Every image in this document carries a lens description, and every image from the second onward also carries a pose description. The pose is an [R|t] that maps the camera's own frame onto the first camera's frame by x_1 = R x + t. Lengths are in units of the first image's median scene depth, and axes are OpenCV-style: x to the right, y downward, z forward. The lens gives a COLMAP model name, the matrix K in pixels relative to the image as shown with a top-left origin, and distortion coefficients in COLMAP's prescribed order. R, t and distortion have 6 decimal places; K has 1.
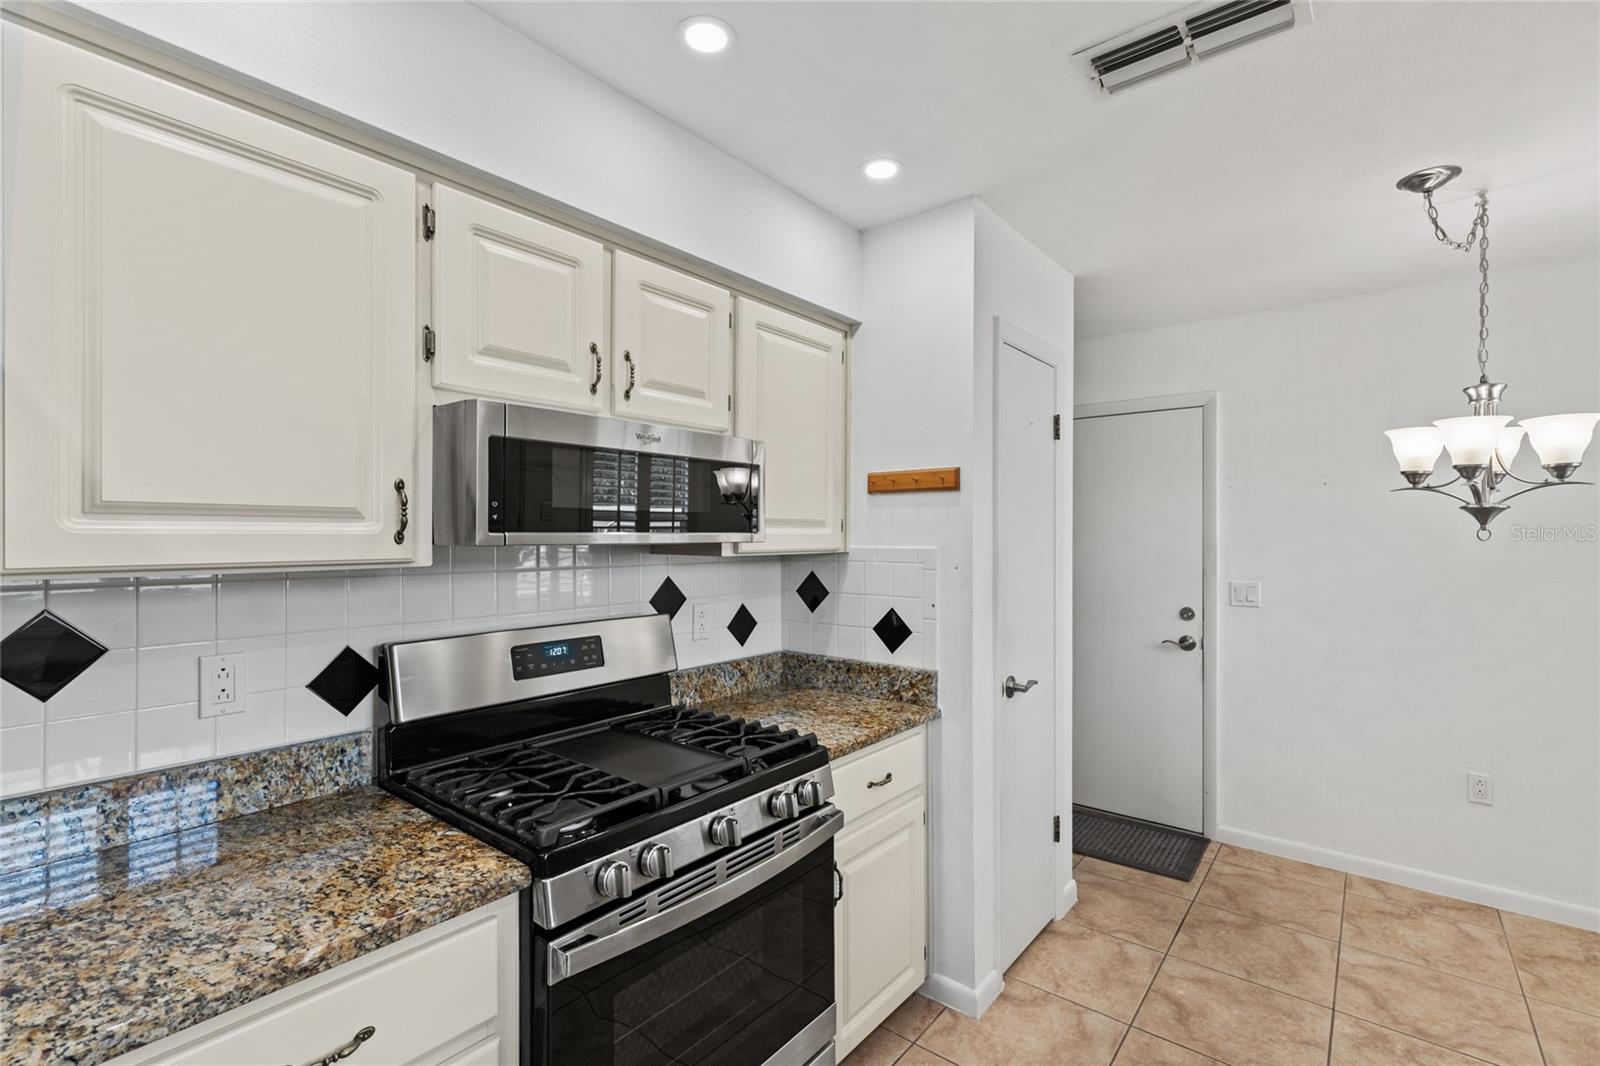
lens RADIAL K [[726.5, 0, 790.5], [0, 726.5, 534.1], [0, 0, 1]] dist [0.006626, -0.003507]
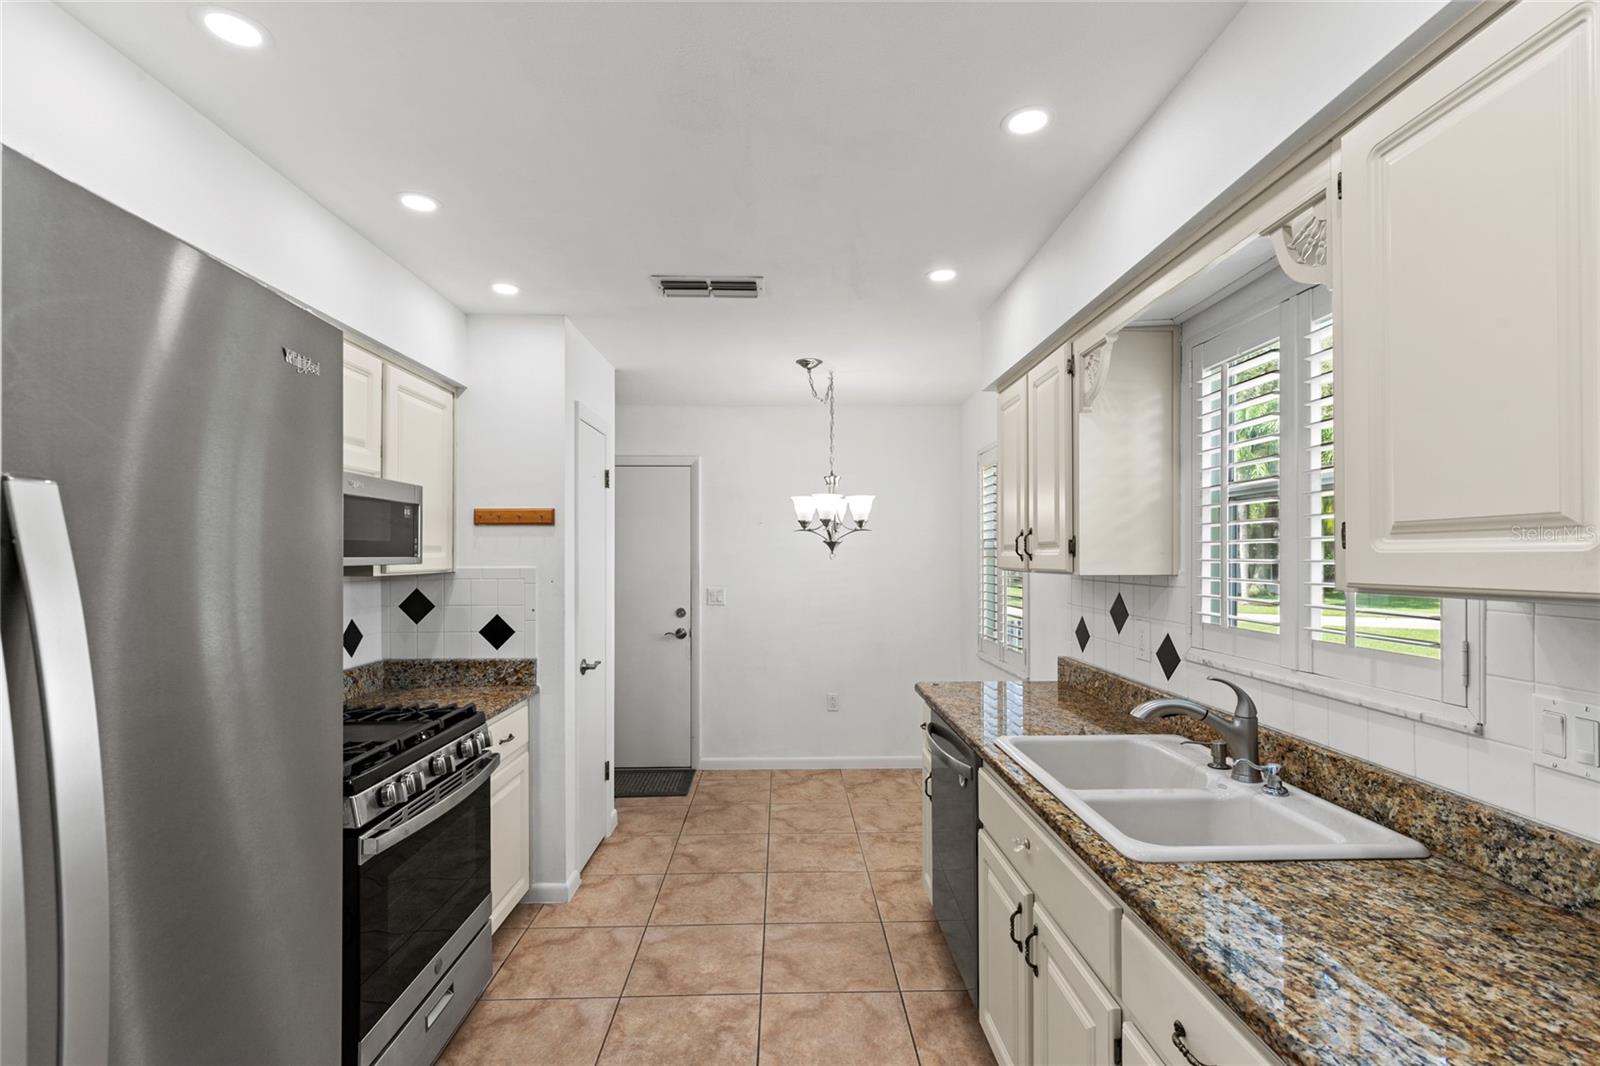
lens RADIAL K [[726.5, 0, 796.0], [0, 726.5, 544.4], [0, 0, 1]] dist [0.006626, -0.003507]
pose [[0.766228, 0.007163, 0.642528, -0.295822], [0.001599, 0.999914, -0.013054, -0.005043], [-0.642566, 0.011030, 0.766151, -0.343948]]
